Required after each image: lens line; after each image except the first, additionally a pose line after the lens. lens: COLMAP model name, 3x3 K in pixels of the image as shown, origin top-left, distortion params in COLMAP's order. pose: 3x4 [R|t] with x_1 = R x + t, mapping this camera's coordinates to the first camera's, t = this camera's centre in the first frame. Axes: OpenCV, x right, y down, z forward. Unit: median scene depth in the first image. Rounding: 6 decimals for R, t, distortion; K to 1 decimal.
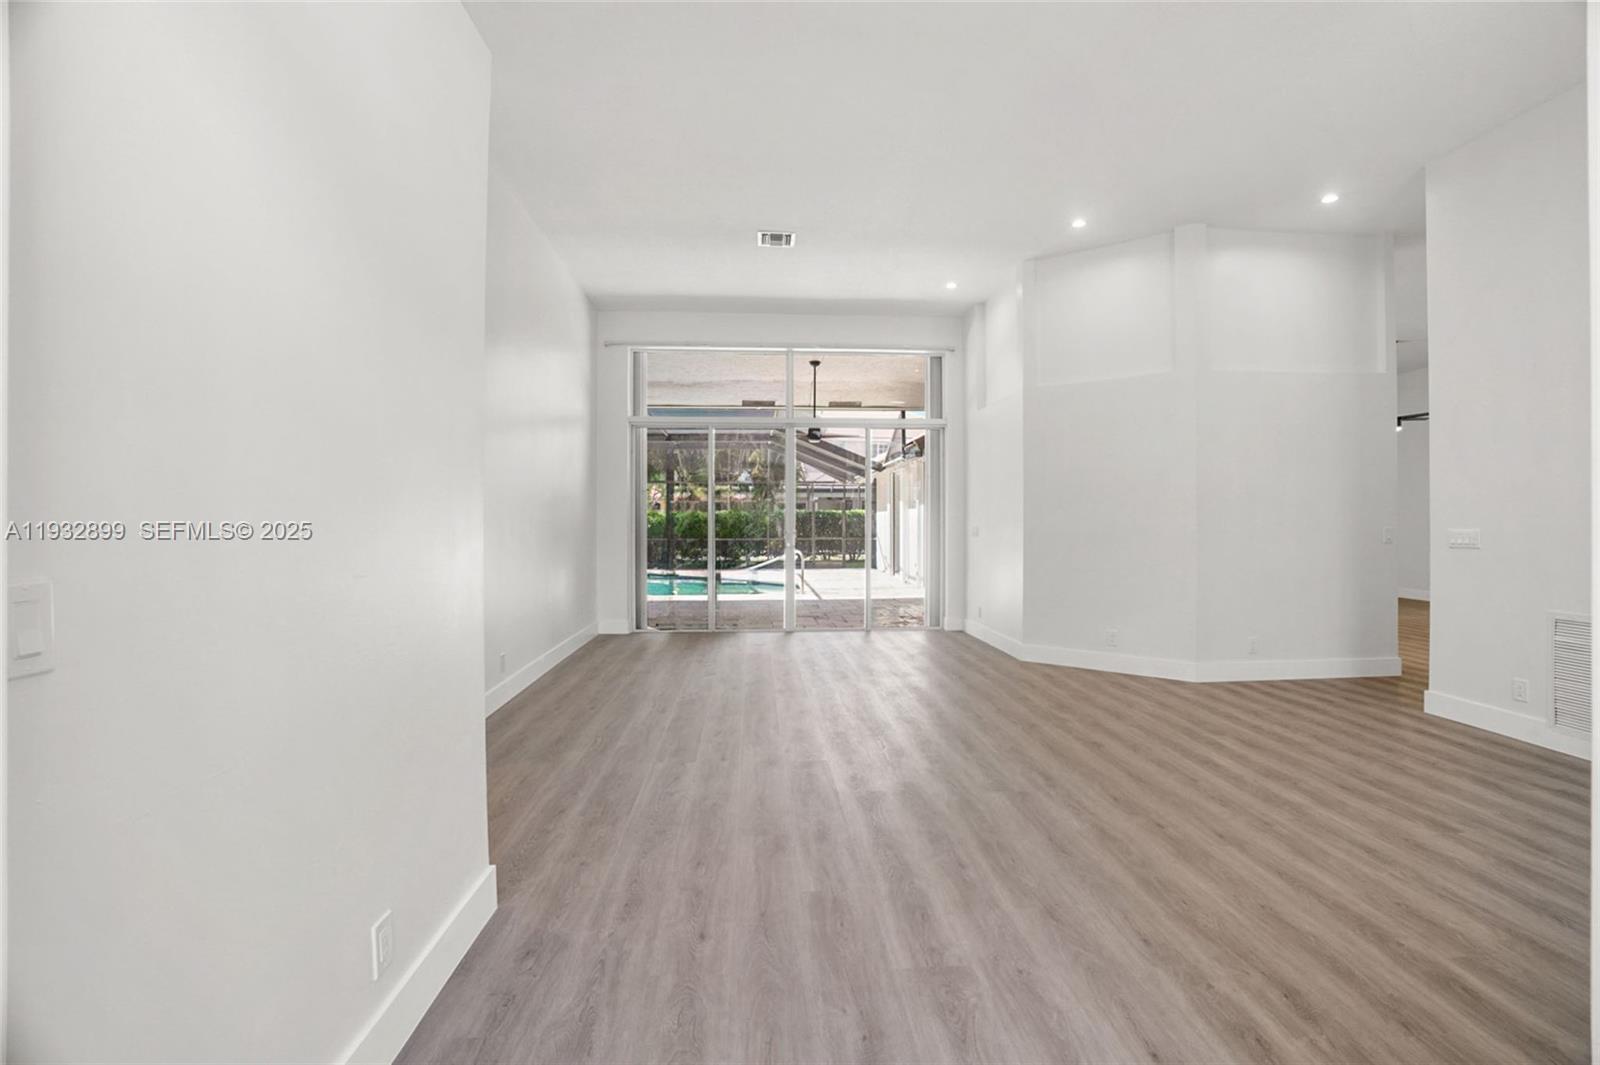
lens RADIAL K [[741.8, 0, 802.8], [0, 741.8, 525.2], [0, 0, 1]] dist [-0.073581, 0.025420]
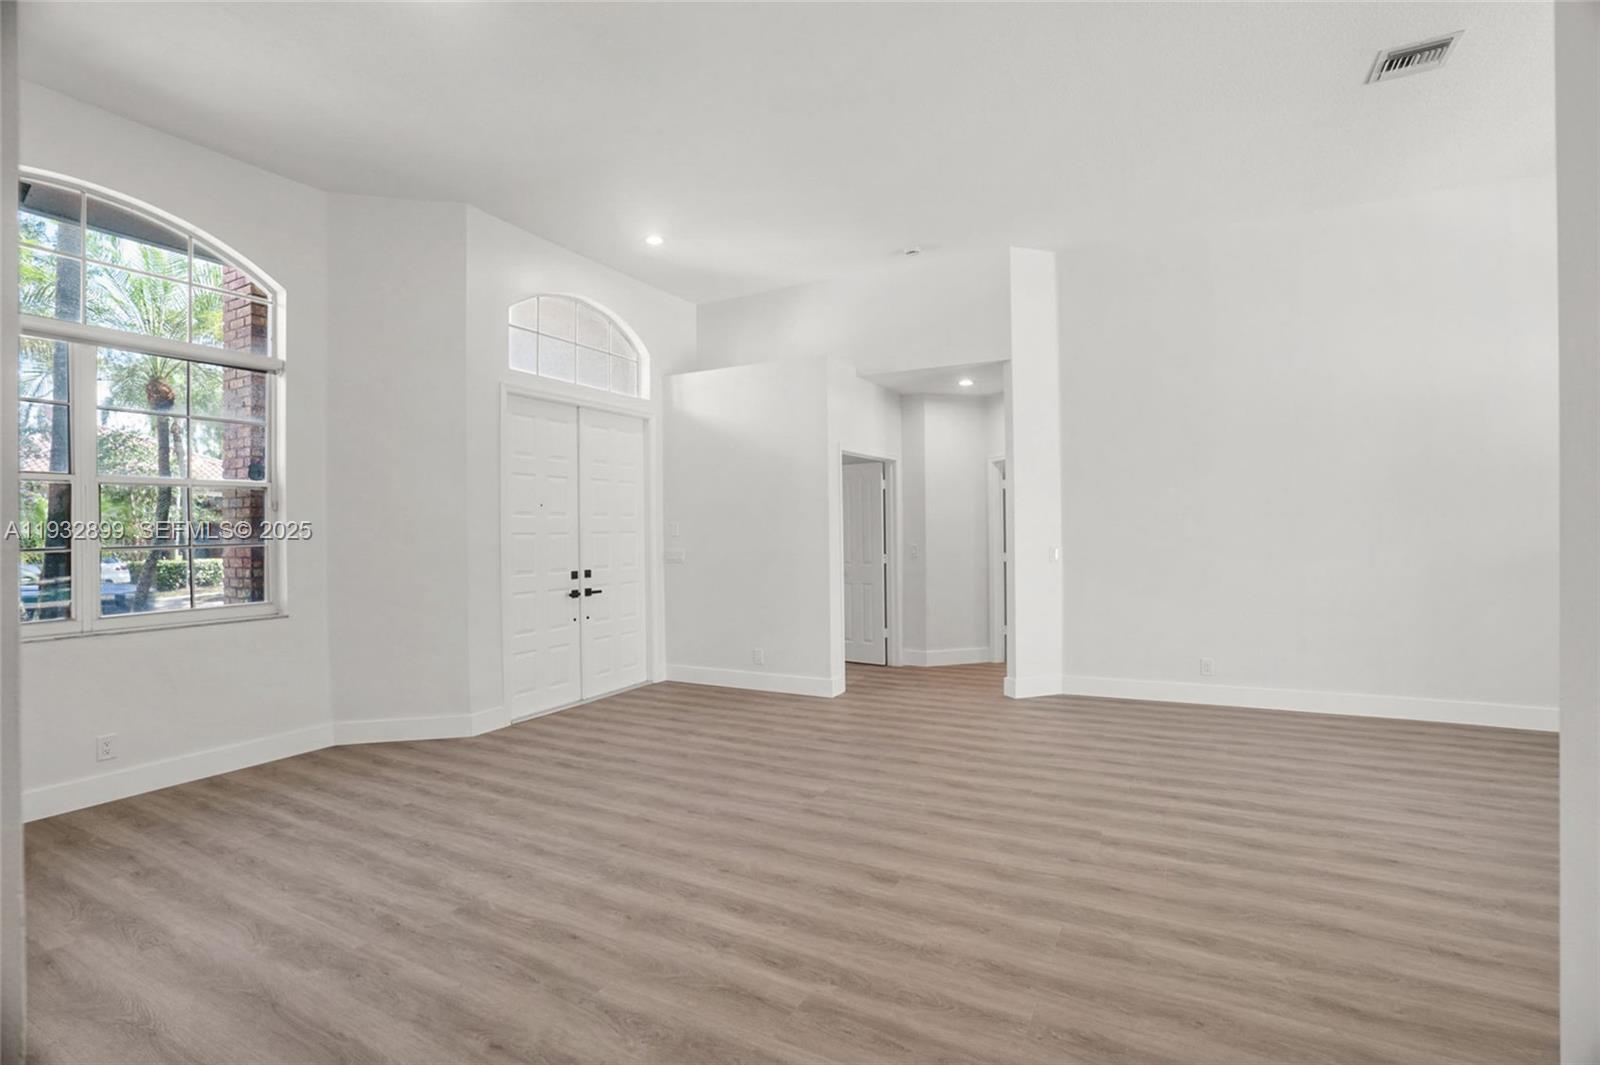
lens RADIAL K [[741.8, 0, 802.8], [0, 741.8, 525.2], [0, 0, 1]] dist [-0.073581, 0.025420]
pose [[-0.527913, 0.004152, -0.849288, 1.426709], [0.006251, 0.999980, 0.001003, -0.052758], [0.849275, -0.004779, -0.527929, 1.801720]]
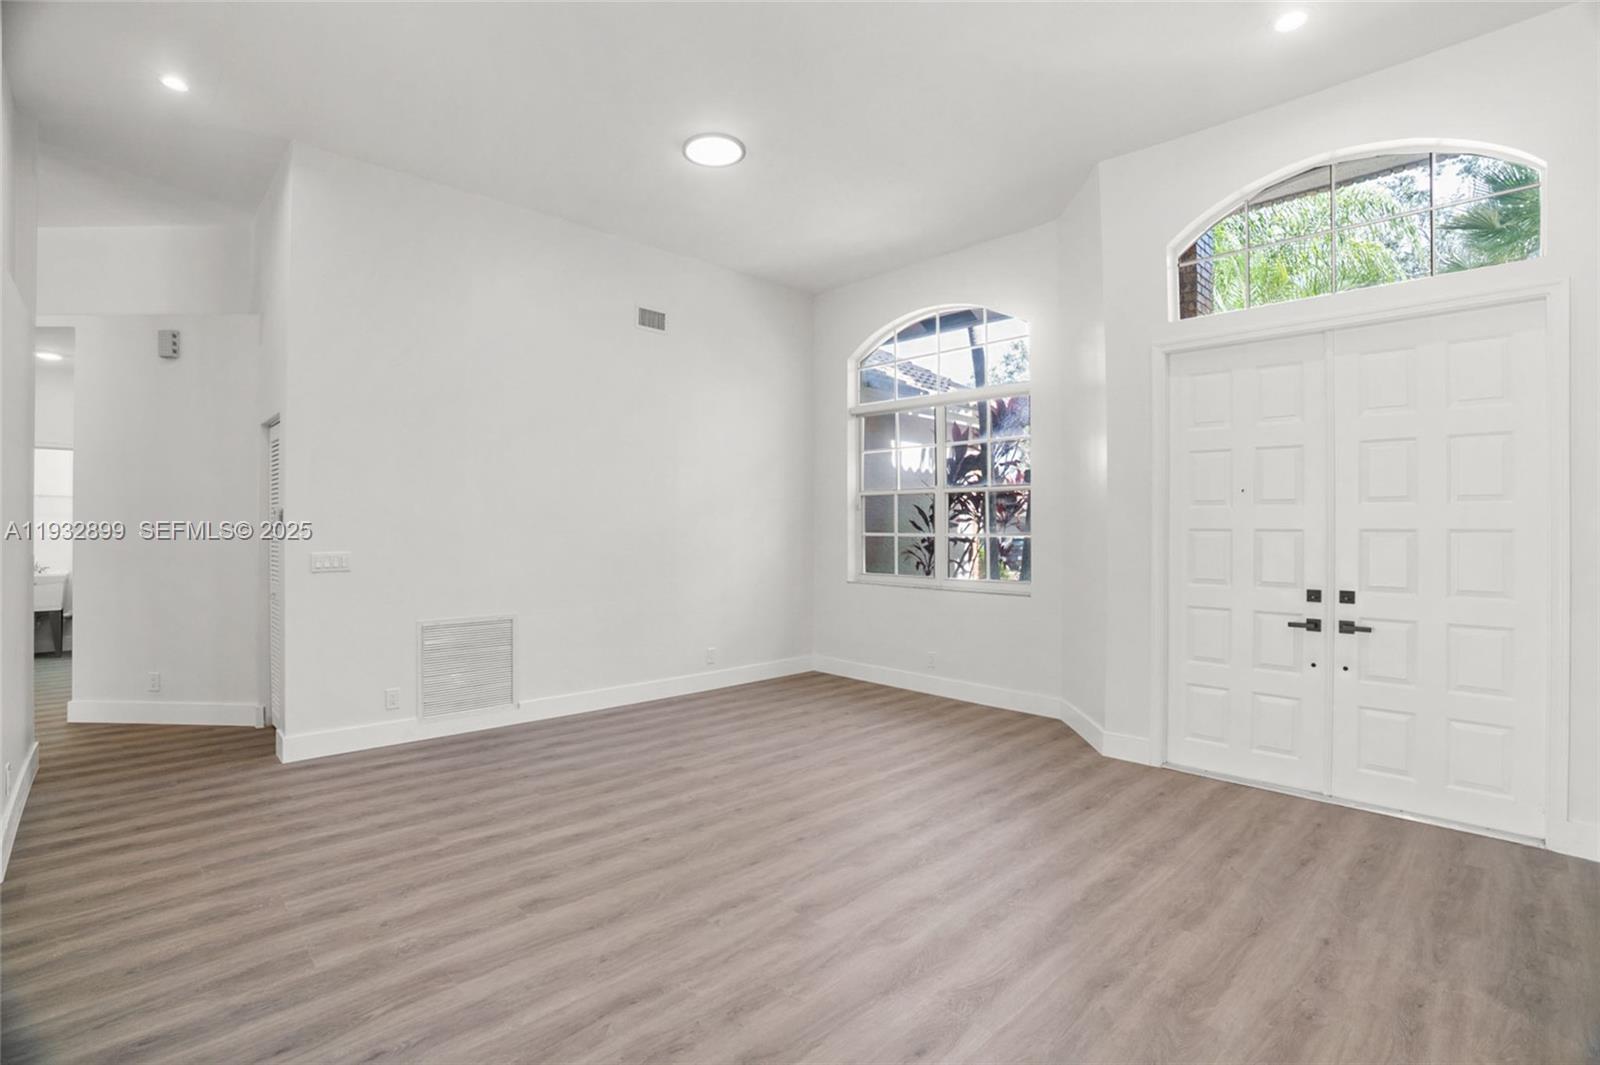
lens RADIAL K [[741.8, 0, 802.8], [0, 741.8, 525.2], [0, 0, 1]] dist [-0.073581, 0.025420]
pose [[-0.649316, 0.000397, 0.760518, -0.326749], [0.002531, 0.999995, 0.001639, -0.046374], [-0.760514, 0.002990, -0.649315, 1.706011]]
